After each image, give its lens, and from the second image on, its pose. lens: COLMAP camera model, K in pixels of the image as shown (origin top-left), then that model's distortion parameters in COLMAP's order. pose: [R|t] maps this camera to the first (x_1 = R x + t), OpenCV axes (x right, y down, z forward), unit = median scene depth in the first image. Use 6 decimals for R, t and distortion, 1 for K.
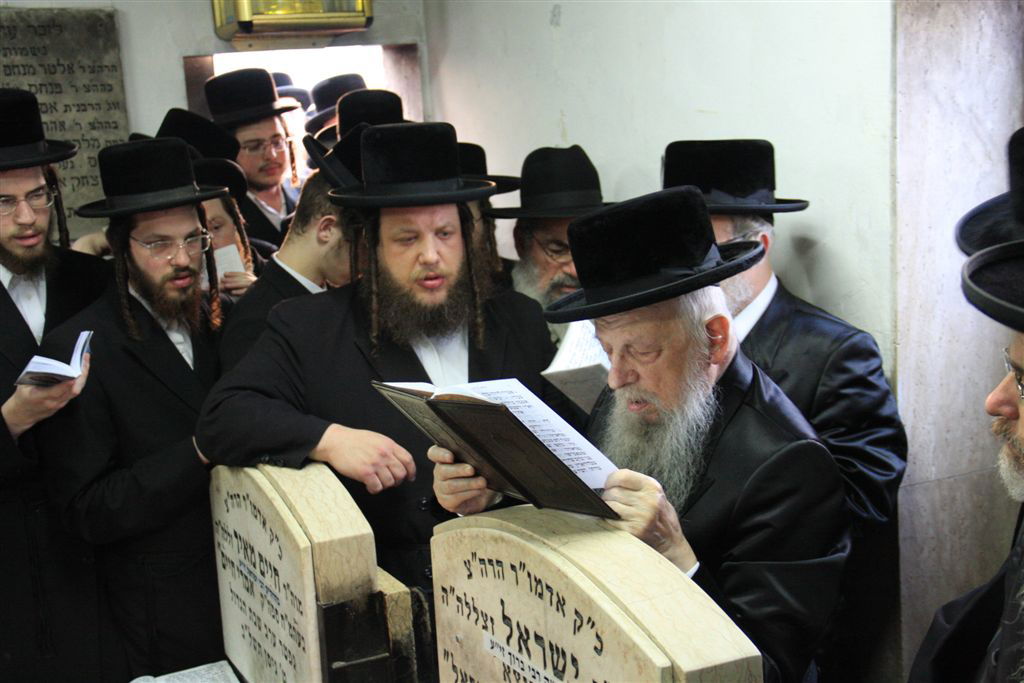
lens RADIAL K [[1623.5, 0, 512.0], [0, 1623.5, 341.5], [0, 0, 1]] dist [0.163100, 0.094678]
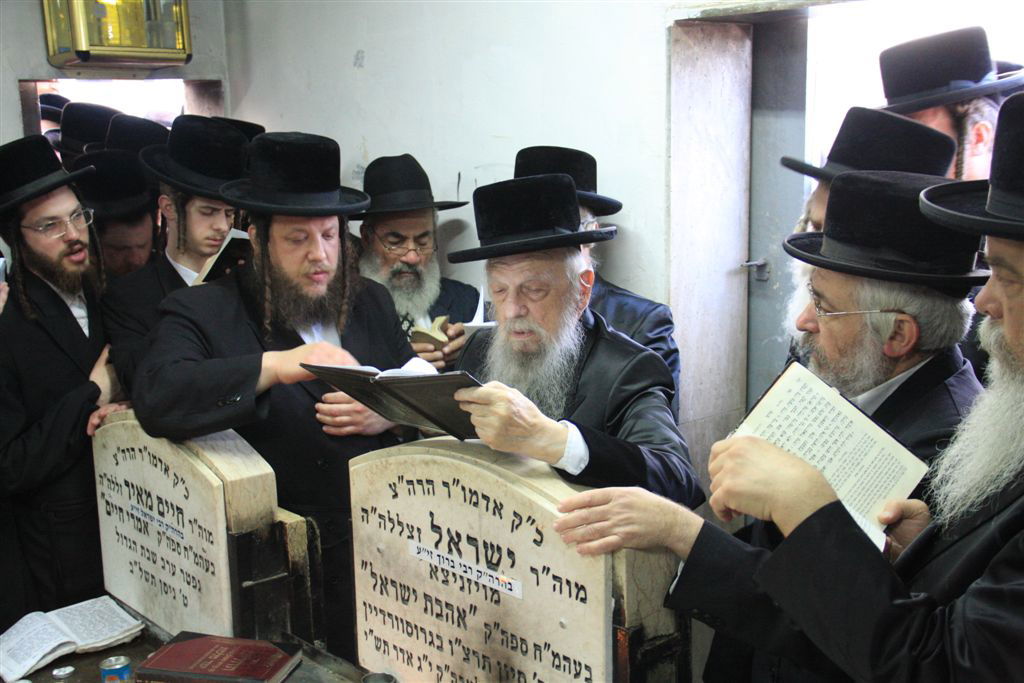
lens RADIAL K [[1318.3, 0, 512.0], [0, 1318.3, 341.5], [0, 0, 1]] dist [0.005042, 0.320045]
pose [[0.964126, -0.005280, 0.265392, -0.171338], [0.009547, 0.999845, -0.014791, 0.037874], [-0.265273, 0.016794, 0.964027, 0.026606]]
